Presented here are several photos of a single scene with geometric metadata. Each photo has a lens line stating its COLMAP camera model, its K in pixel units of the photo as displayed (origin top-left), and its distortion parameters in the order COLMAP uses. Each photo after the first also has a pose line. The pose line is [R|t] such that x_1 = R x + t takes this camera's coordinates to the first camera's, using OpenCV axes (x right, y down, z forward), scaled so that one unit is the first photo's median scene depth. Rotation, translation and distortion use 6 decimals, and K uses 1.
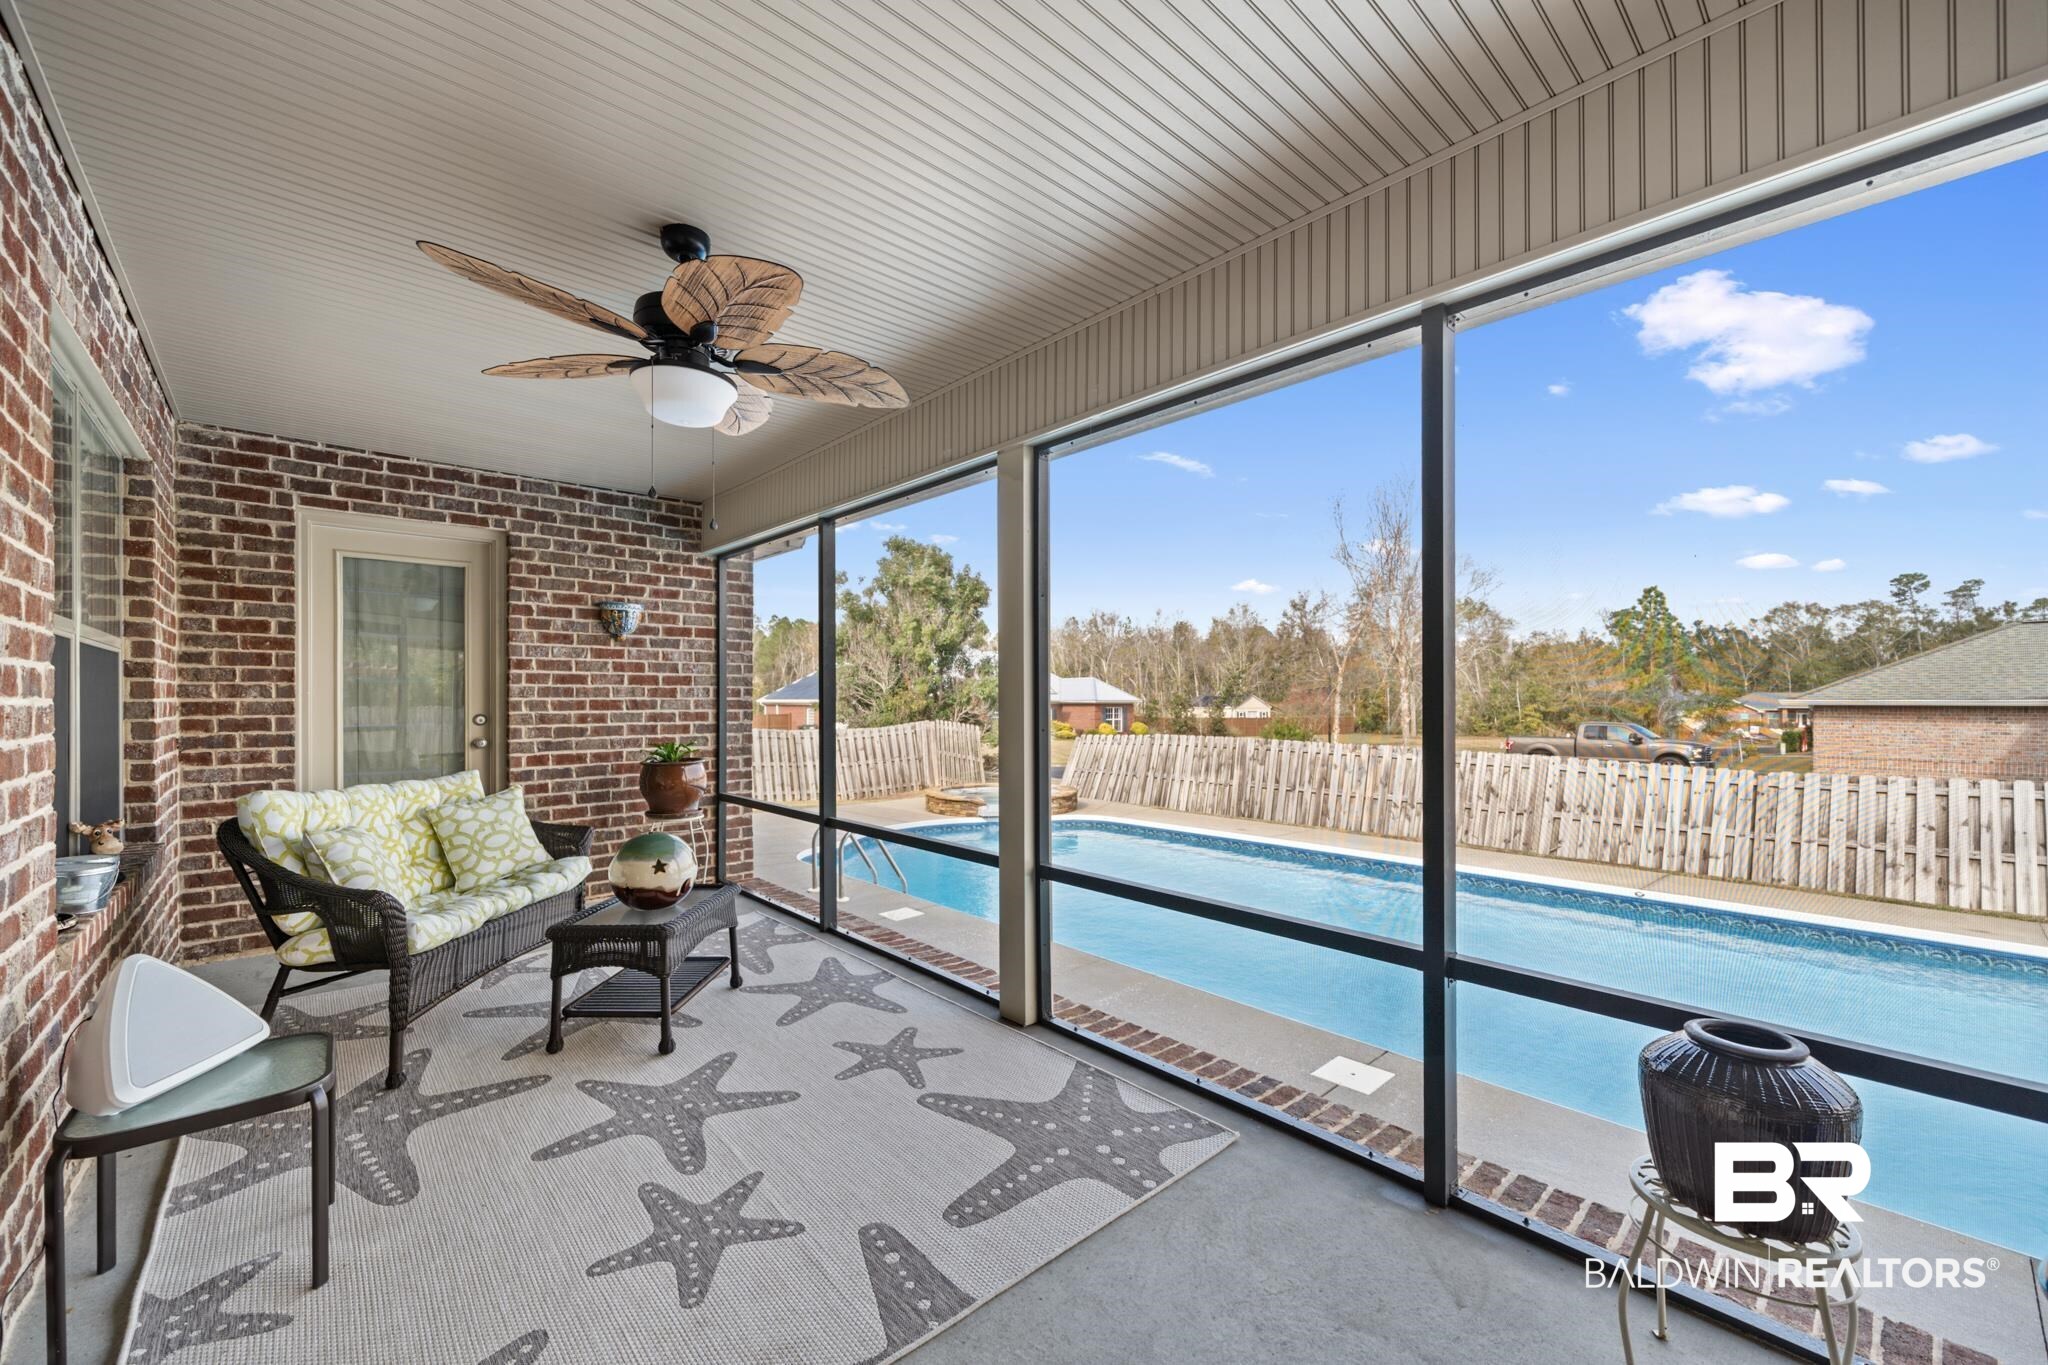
lens RADIAL K [[810.4, 0, 1024.6], [0, 810.4, 694.5], [0, 0, 1]] dist [-0.003301, -0.000215]
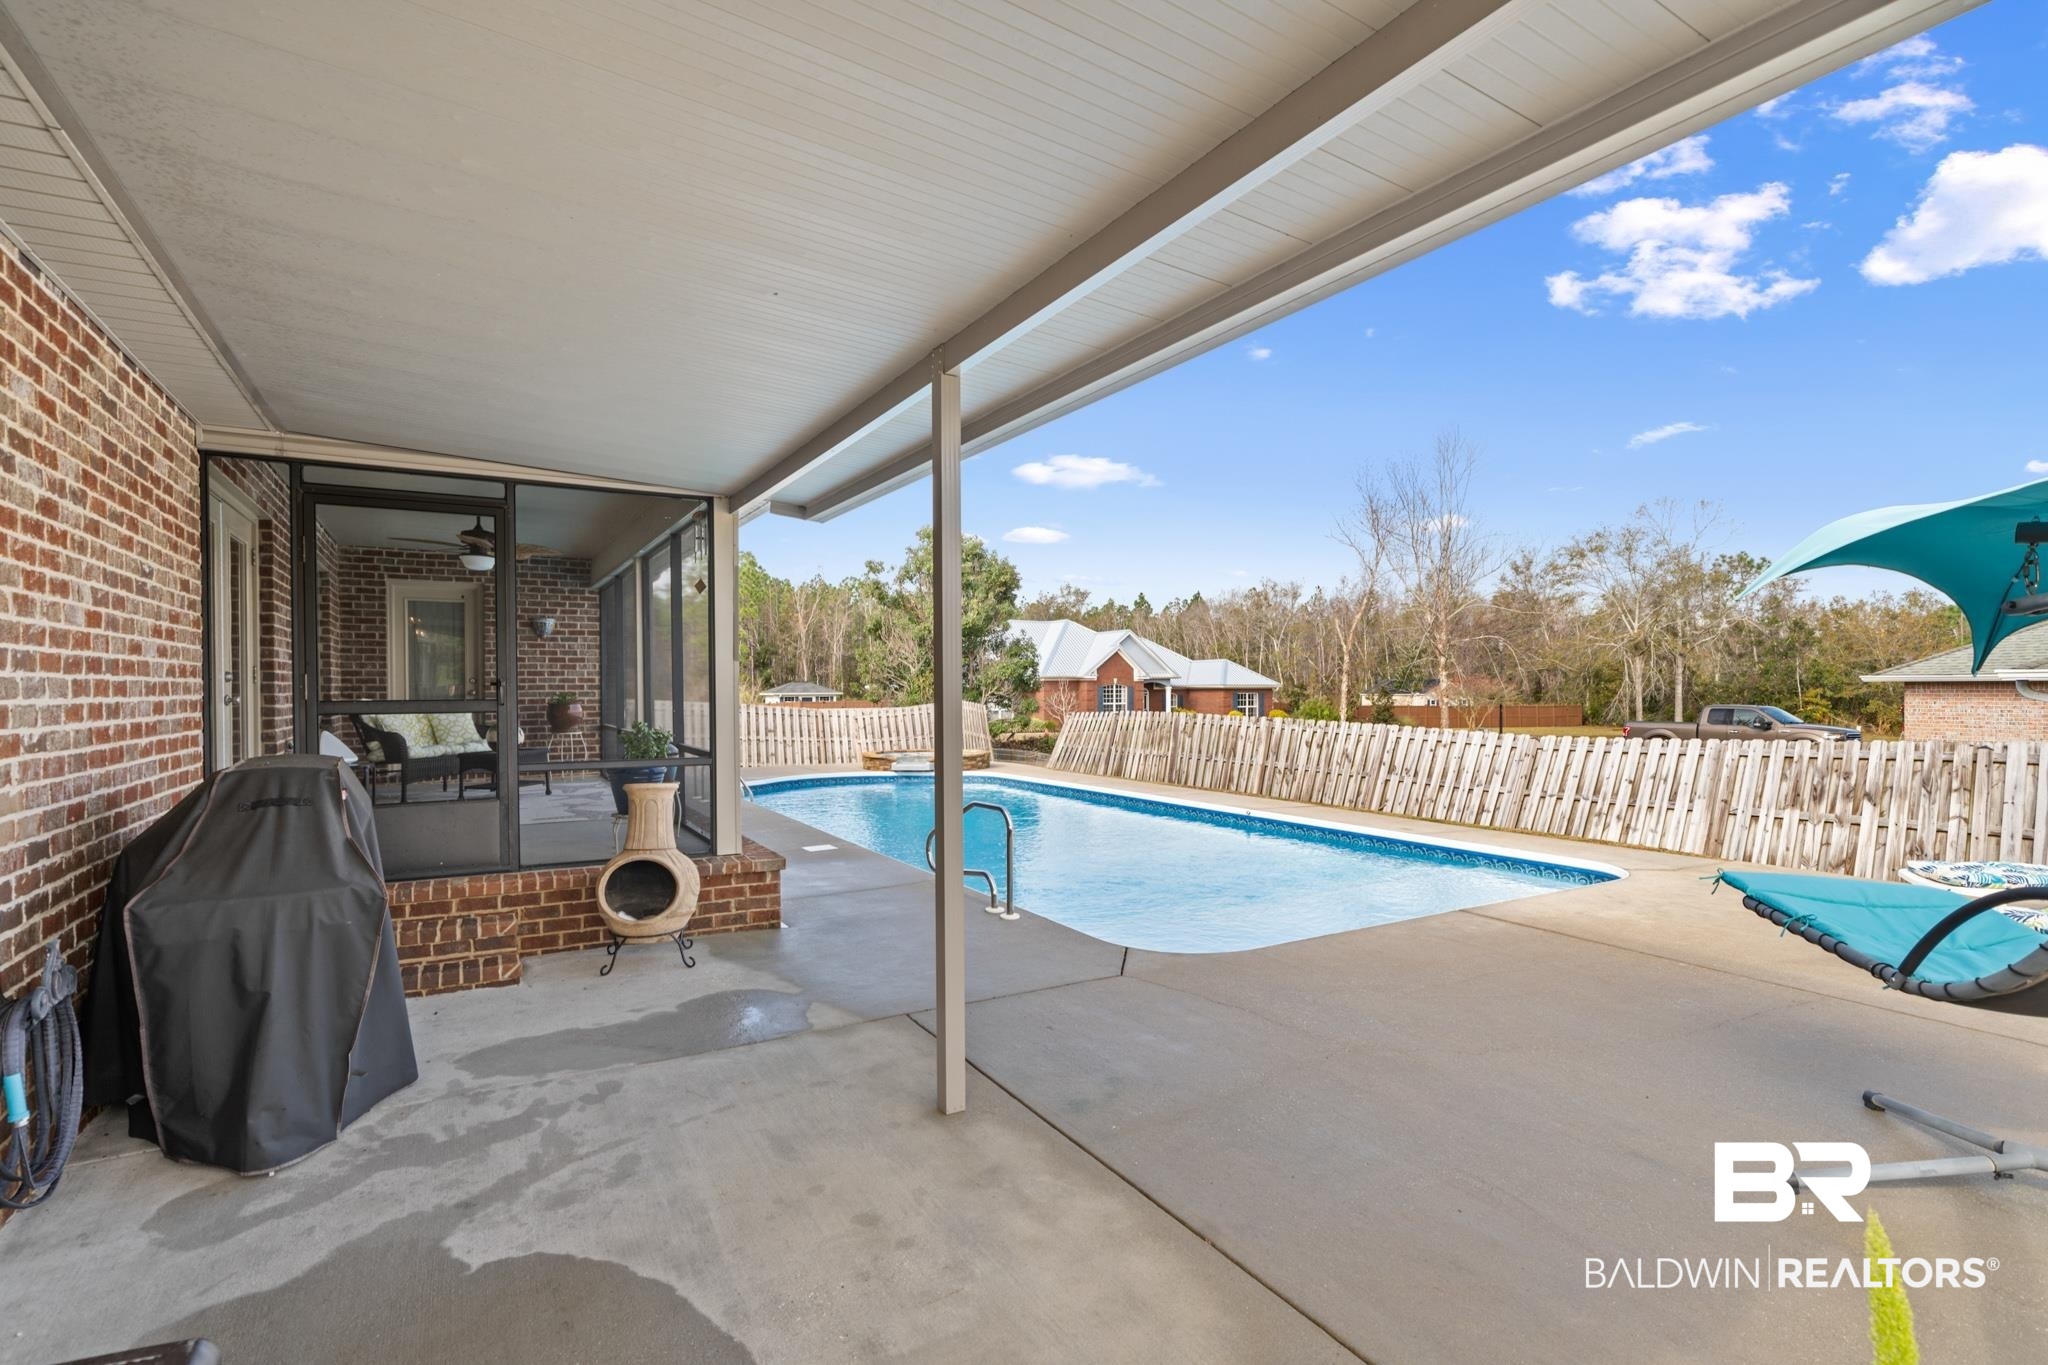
lens RADIAL K [[958.5, 0, 1016.1], [0, 958.5, 690.4], [0, 0, 1]] dist [-0.001030, -0.000137]
pose [[0.978531, -0.002552, -0.206084, 0.334108], [0.004416, 0.999953, 0.008585, 0.012548], [0.206052, -0.009310, 0.978497, -0.304290]]
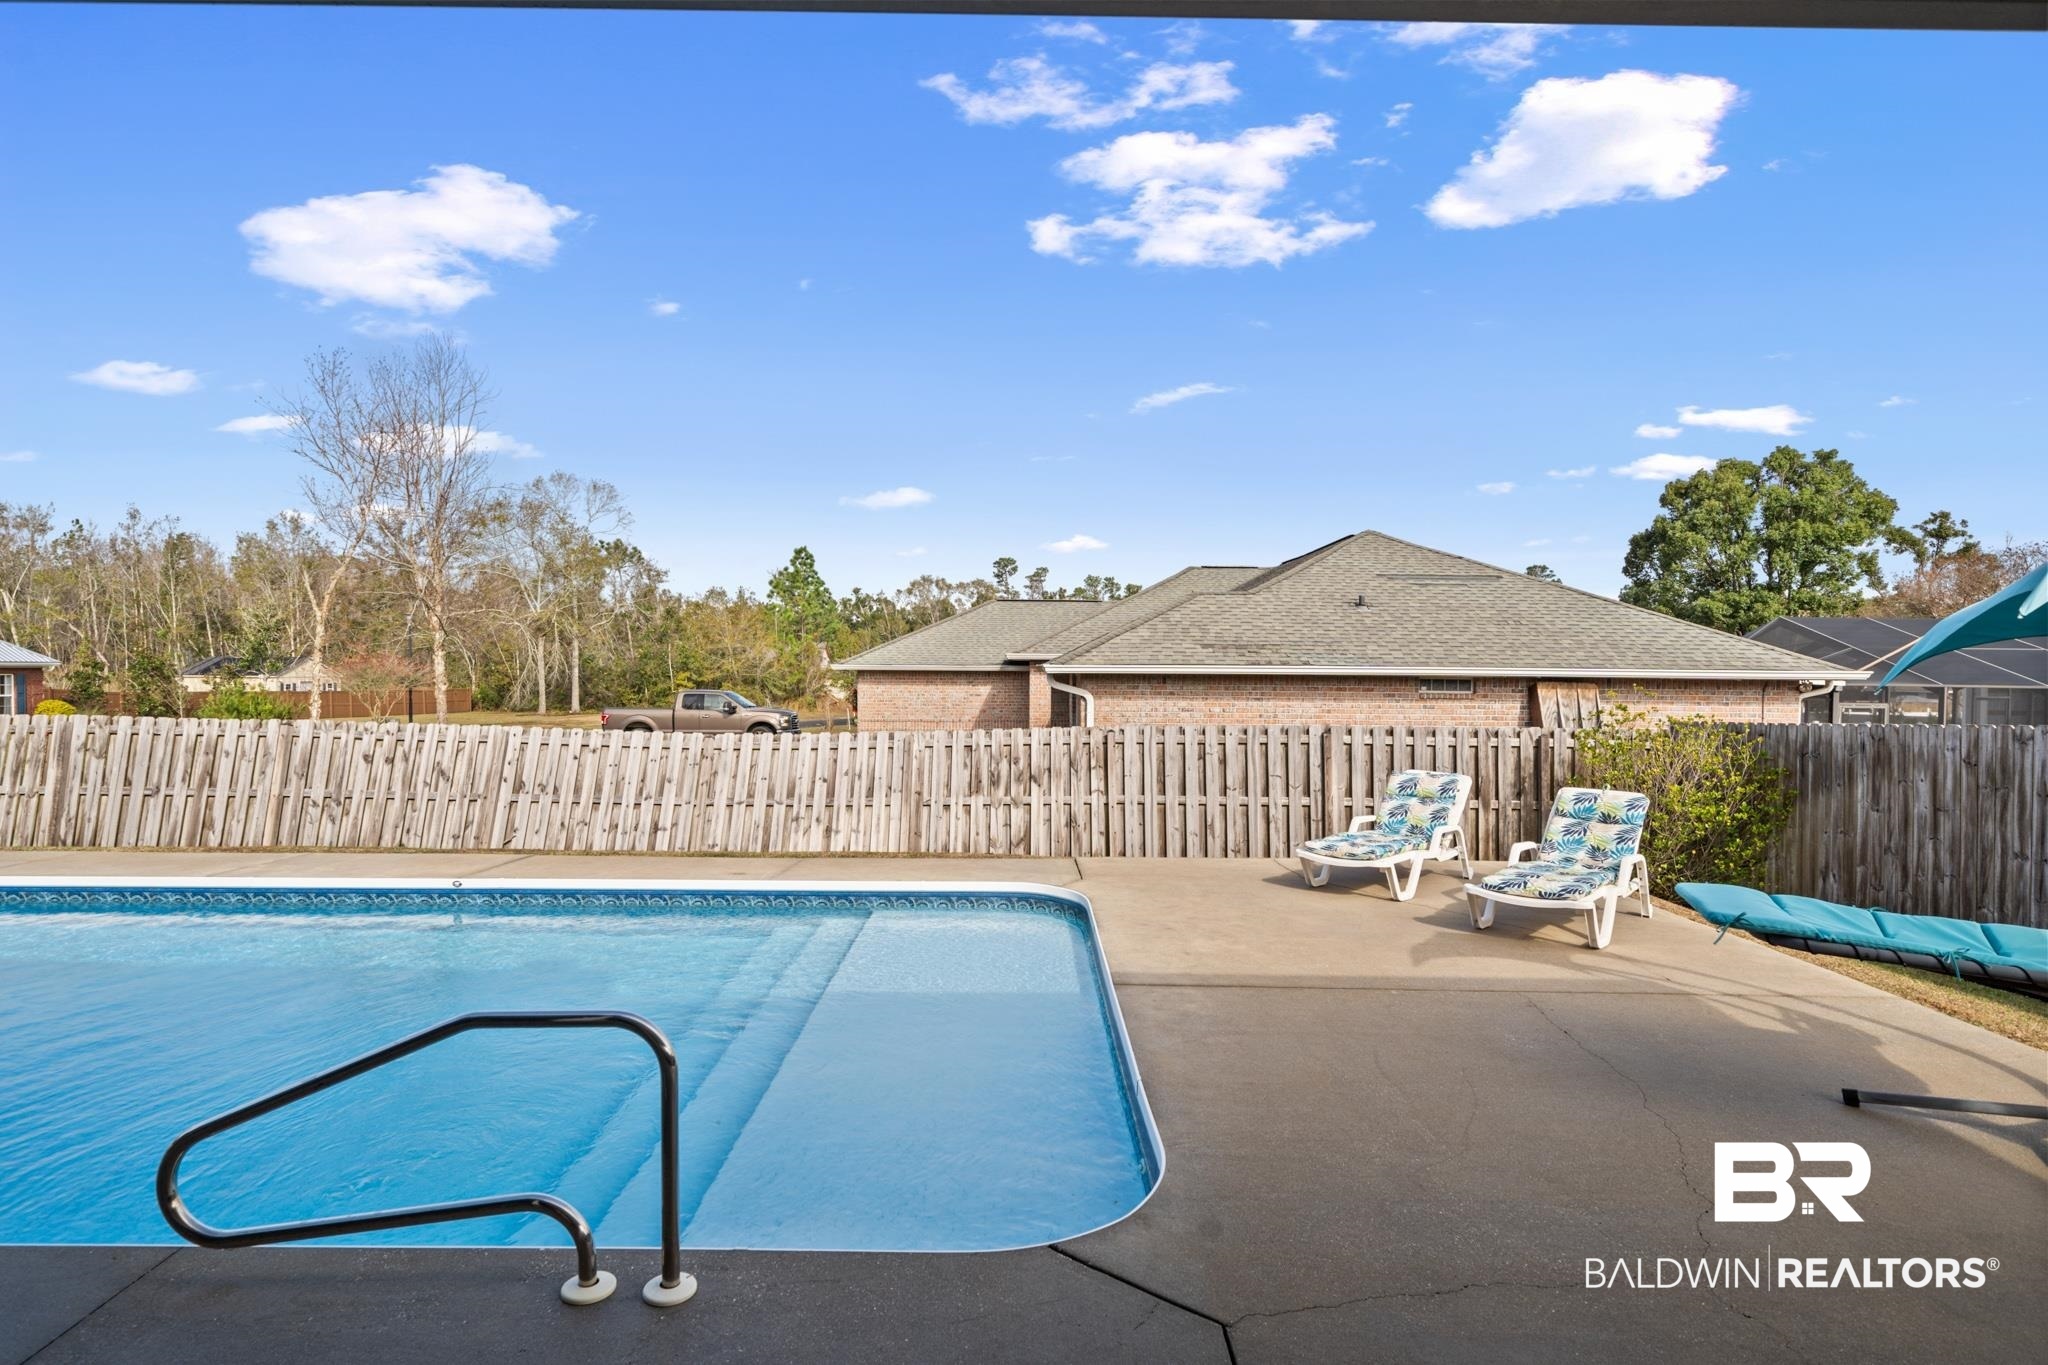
lens RADIAL K [[1063.1, 0, 1024.0], [0, 1063.1, 682.5], [0, 0, 1]] dist [0.003731, 0.000314]
pose [[0.666999, -0.002685, 0.745054, 0.158336], [-0.012555, 0.999811, 0.014843, 0.008406], [-0.744953, -0.019255, 0.666839, -0.071406]]
